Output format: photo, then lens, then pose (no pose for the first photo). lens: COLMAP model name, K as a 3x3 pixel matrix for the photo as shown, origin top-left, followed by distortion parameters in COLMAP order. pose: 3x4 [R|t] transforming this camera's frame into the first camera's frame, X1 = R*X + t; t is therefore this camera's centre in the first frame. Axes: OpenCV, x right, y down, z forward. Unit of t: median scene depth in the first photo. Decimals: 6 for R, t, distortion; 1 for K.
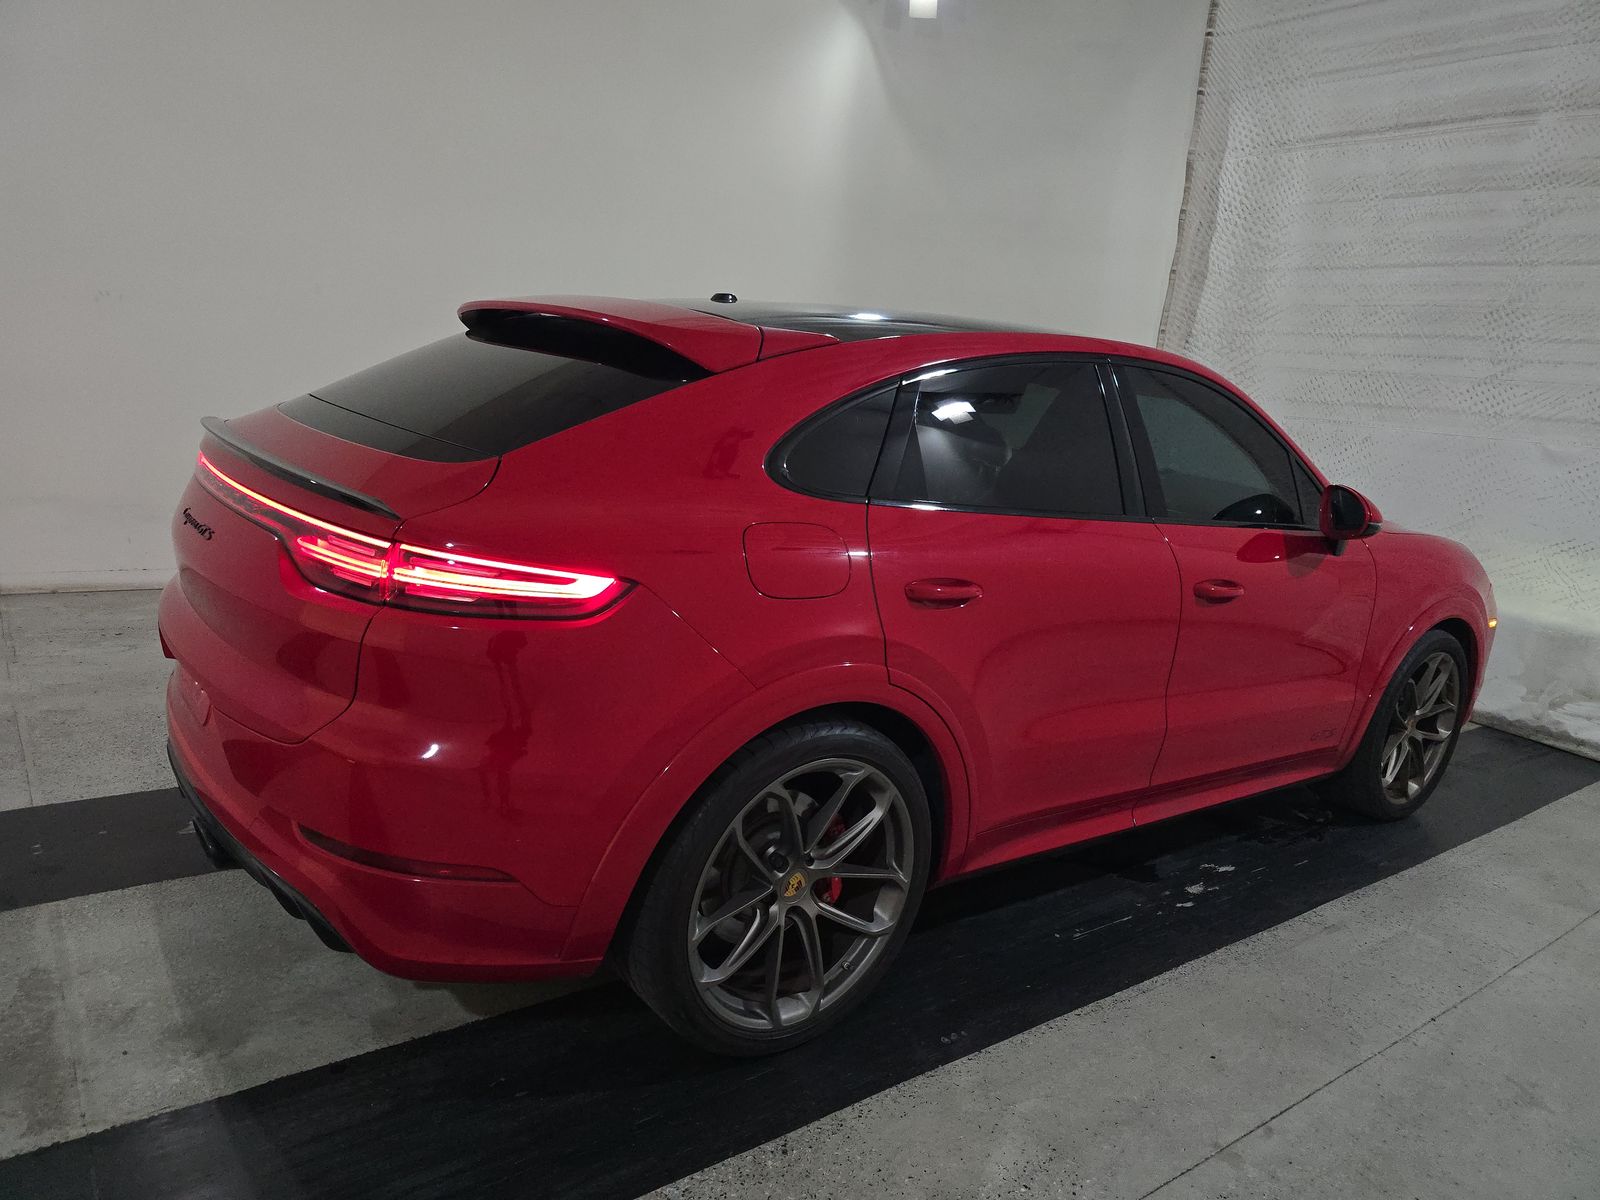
lens RADIAL K [[1069.0, 0, 796.3], [0, 1069.0, 597.8], [0, 0, 1]] dist [0.031123, -0.028337]
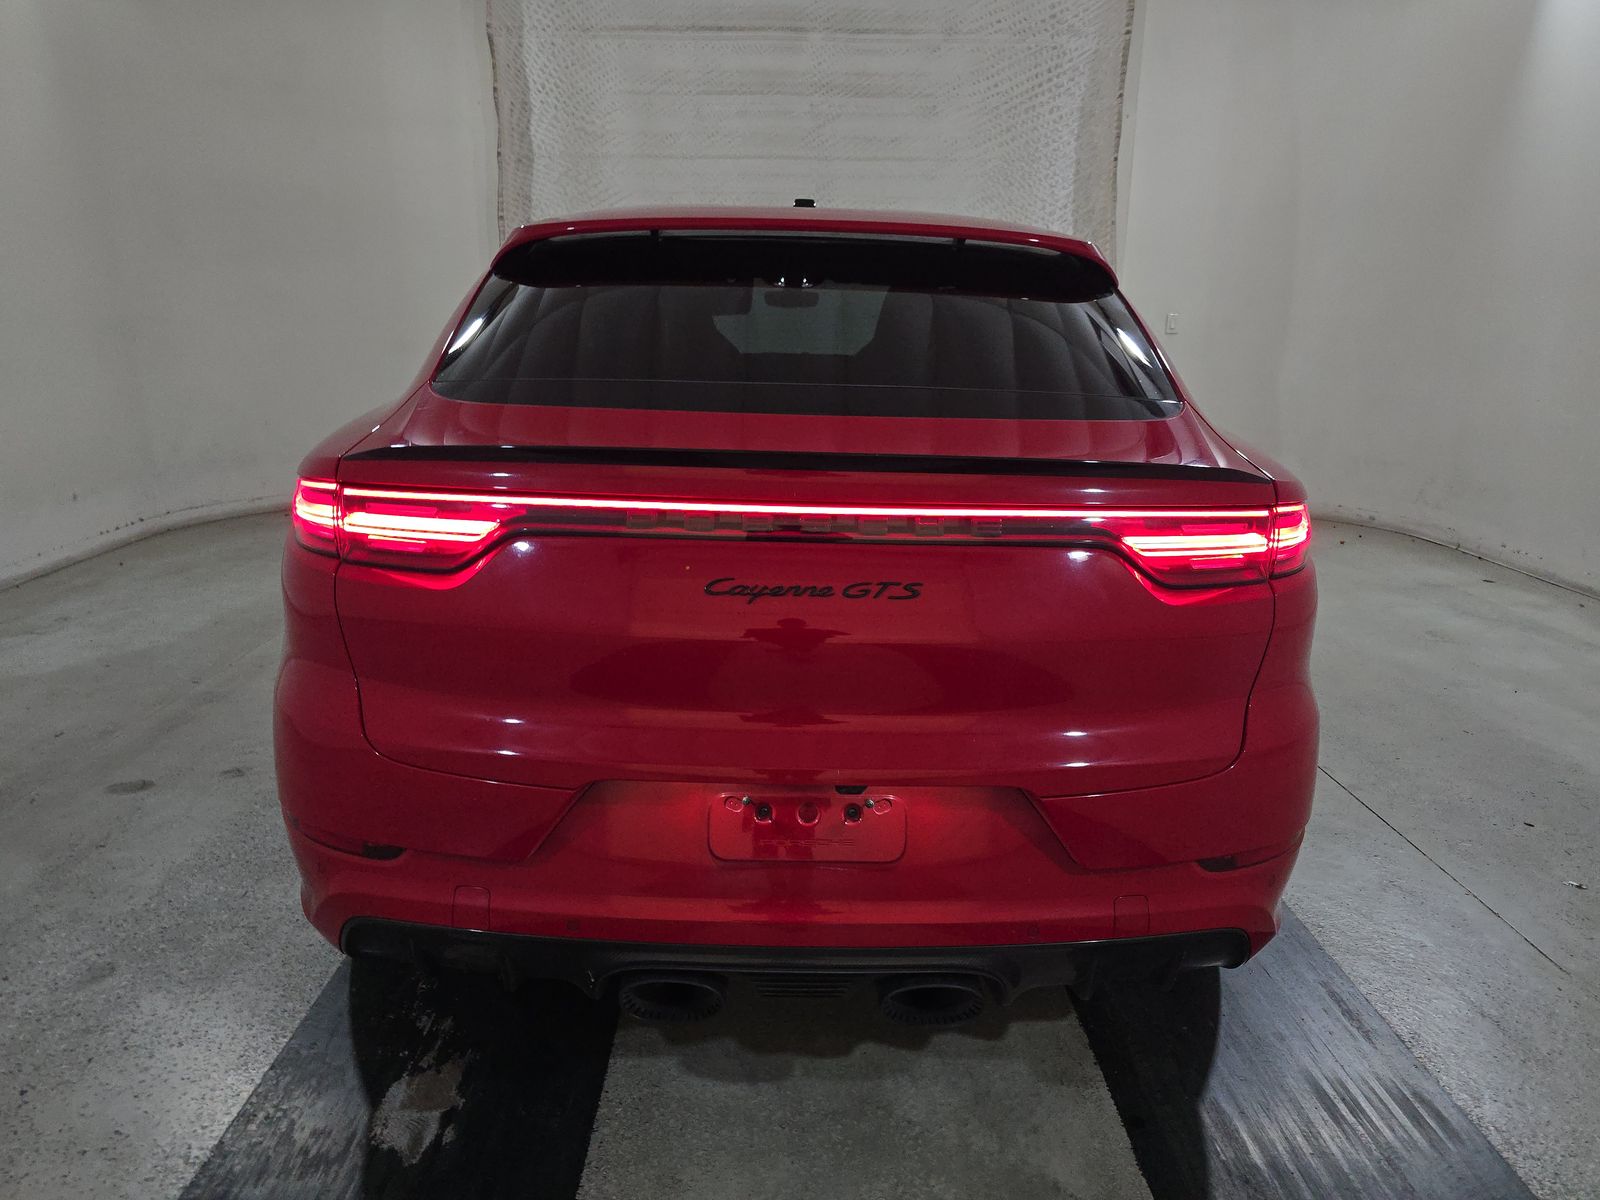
lens RADIAL K [[1069.0, 0, 803.6], [0, 1069.0, 602.2], [0, 0, 1]] dist [0.031123, -0.028337]
pose [[0.586373, -0.295285, 0.754303, -0.414571], [0.209618, 0.954786, 0.210816, -0.078585], [-0.782449, 0.034499, 0.621758, 0.238233]]
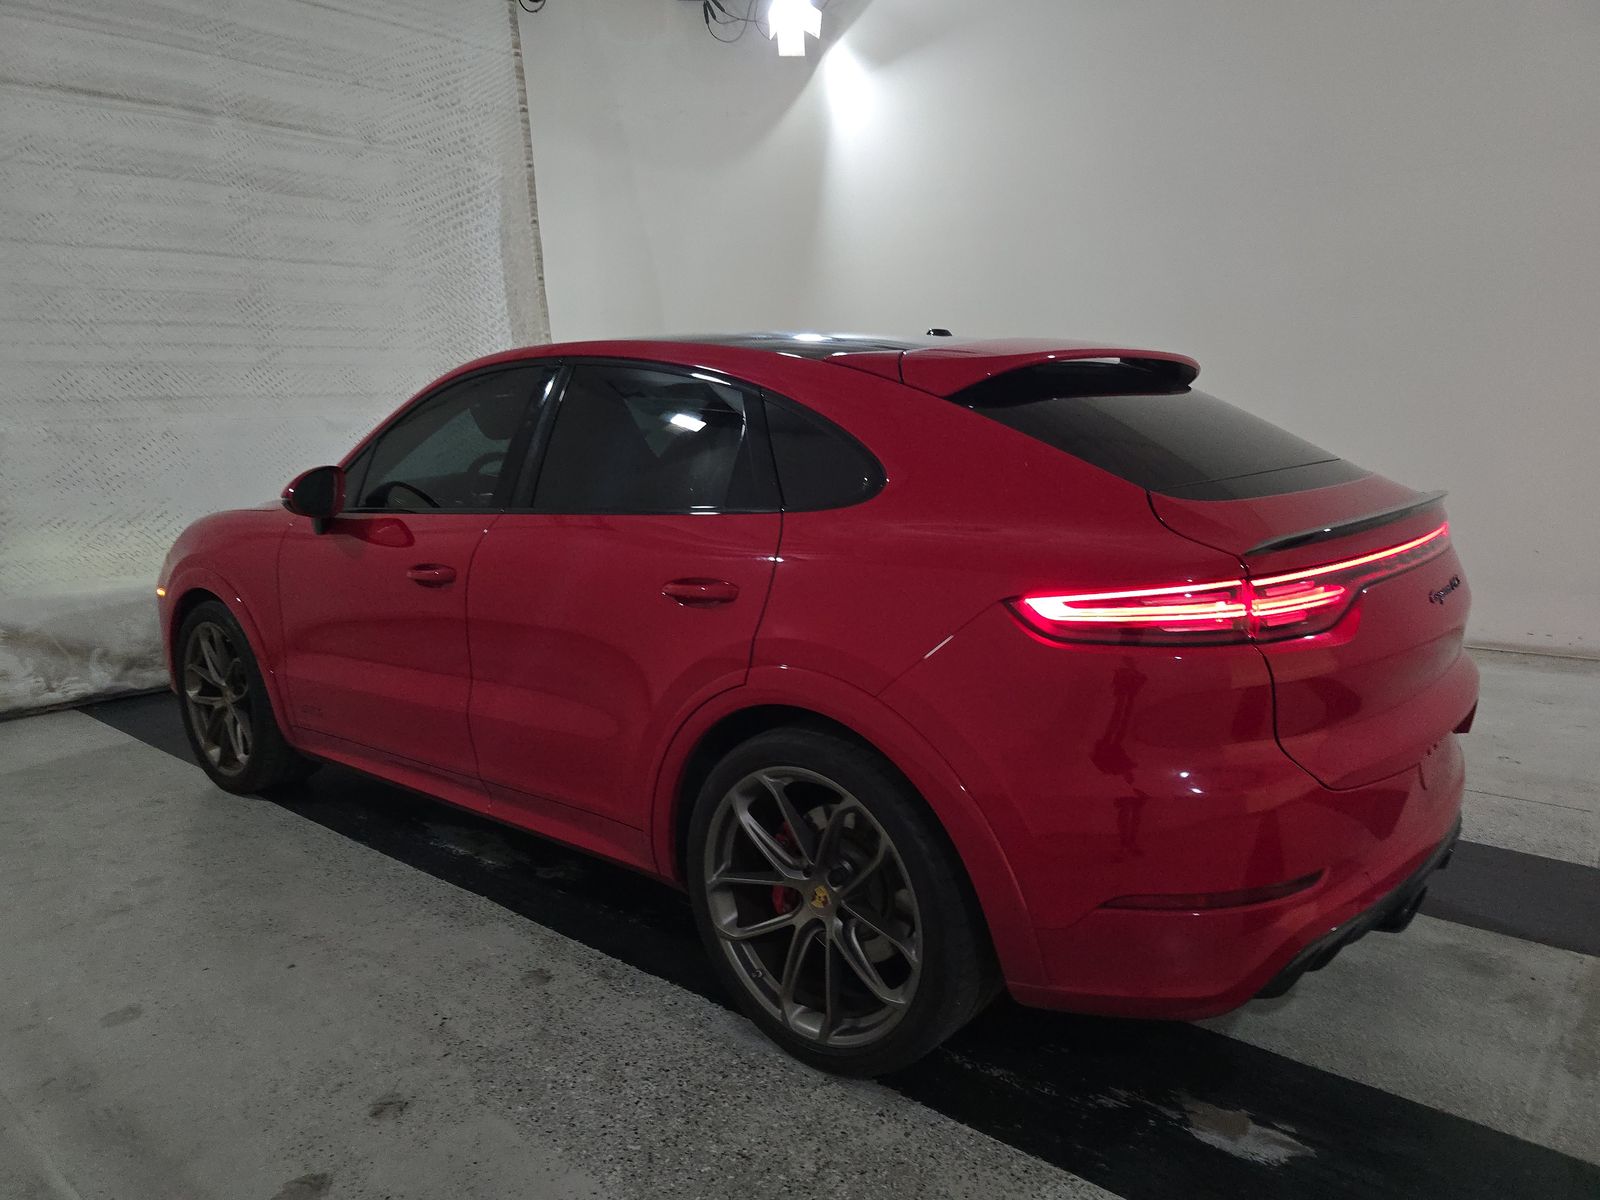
lens RADIAL K [[1069.0, 0, 800.9], [0, 1069.0, 603.3], [0, 0, 1]] dist [0.031123, -0.028337]
pose [[-0.218649, -0.265641, 0.938950, -0.541623], [0.209722, 0.926954, 0.311084, -0.195853], [-0.953000, 0.264937, -0.146967, 0.681068]]
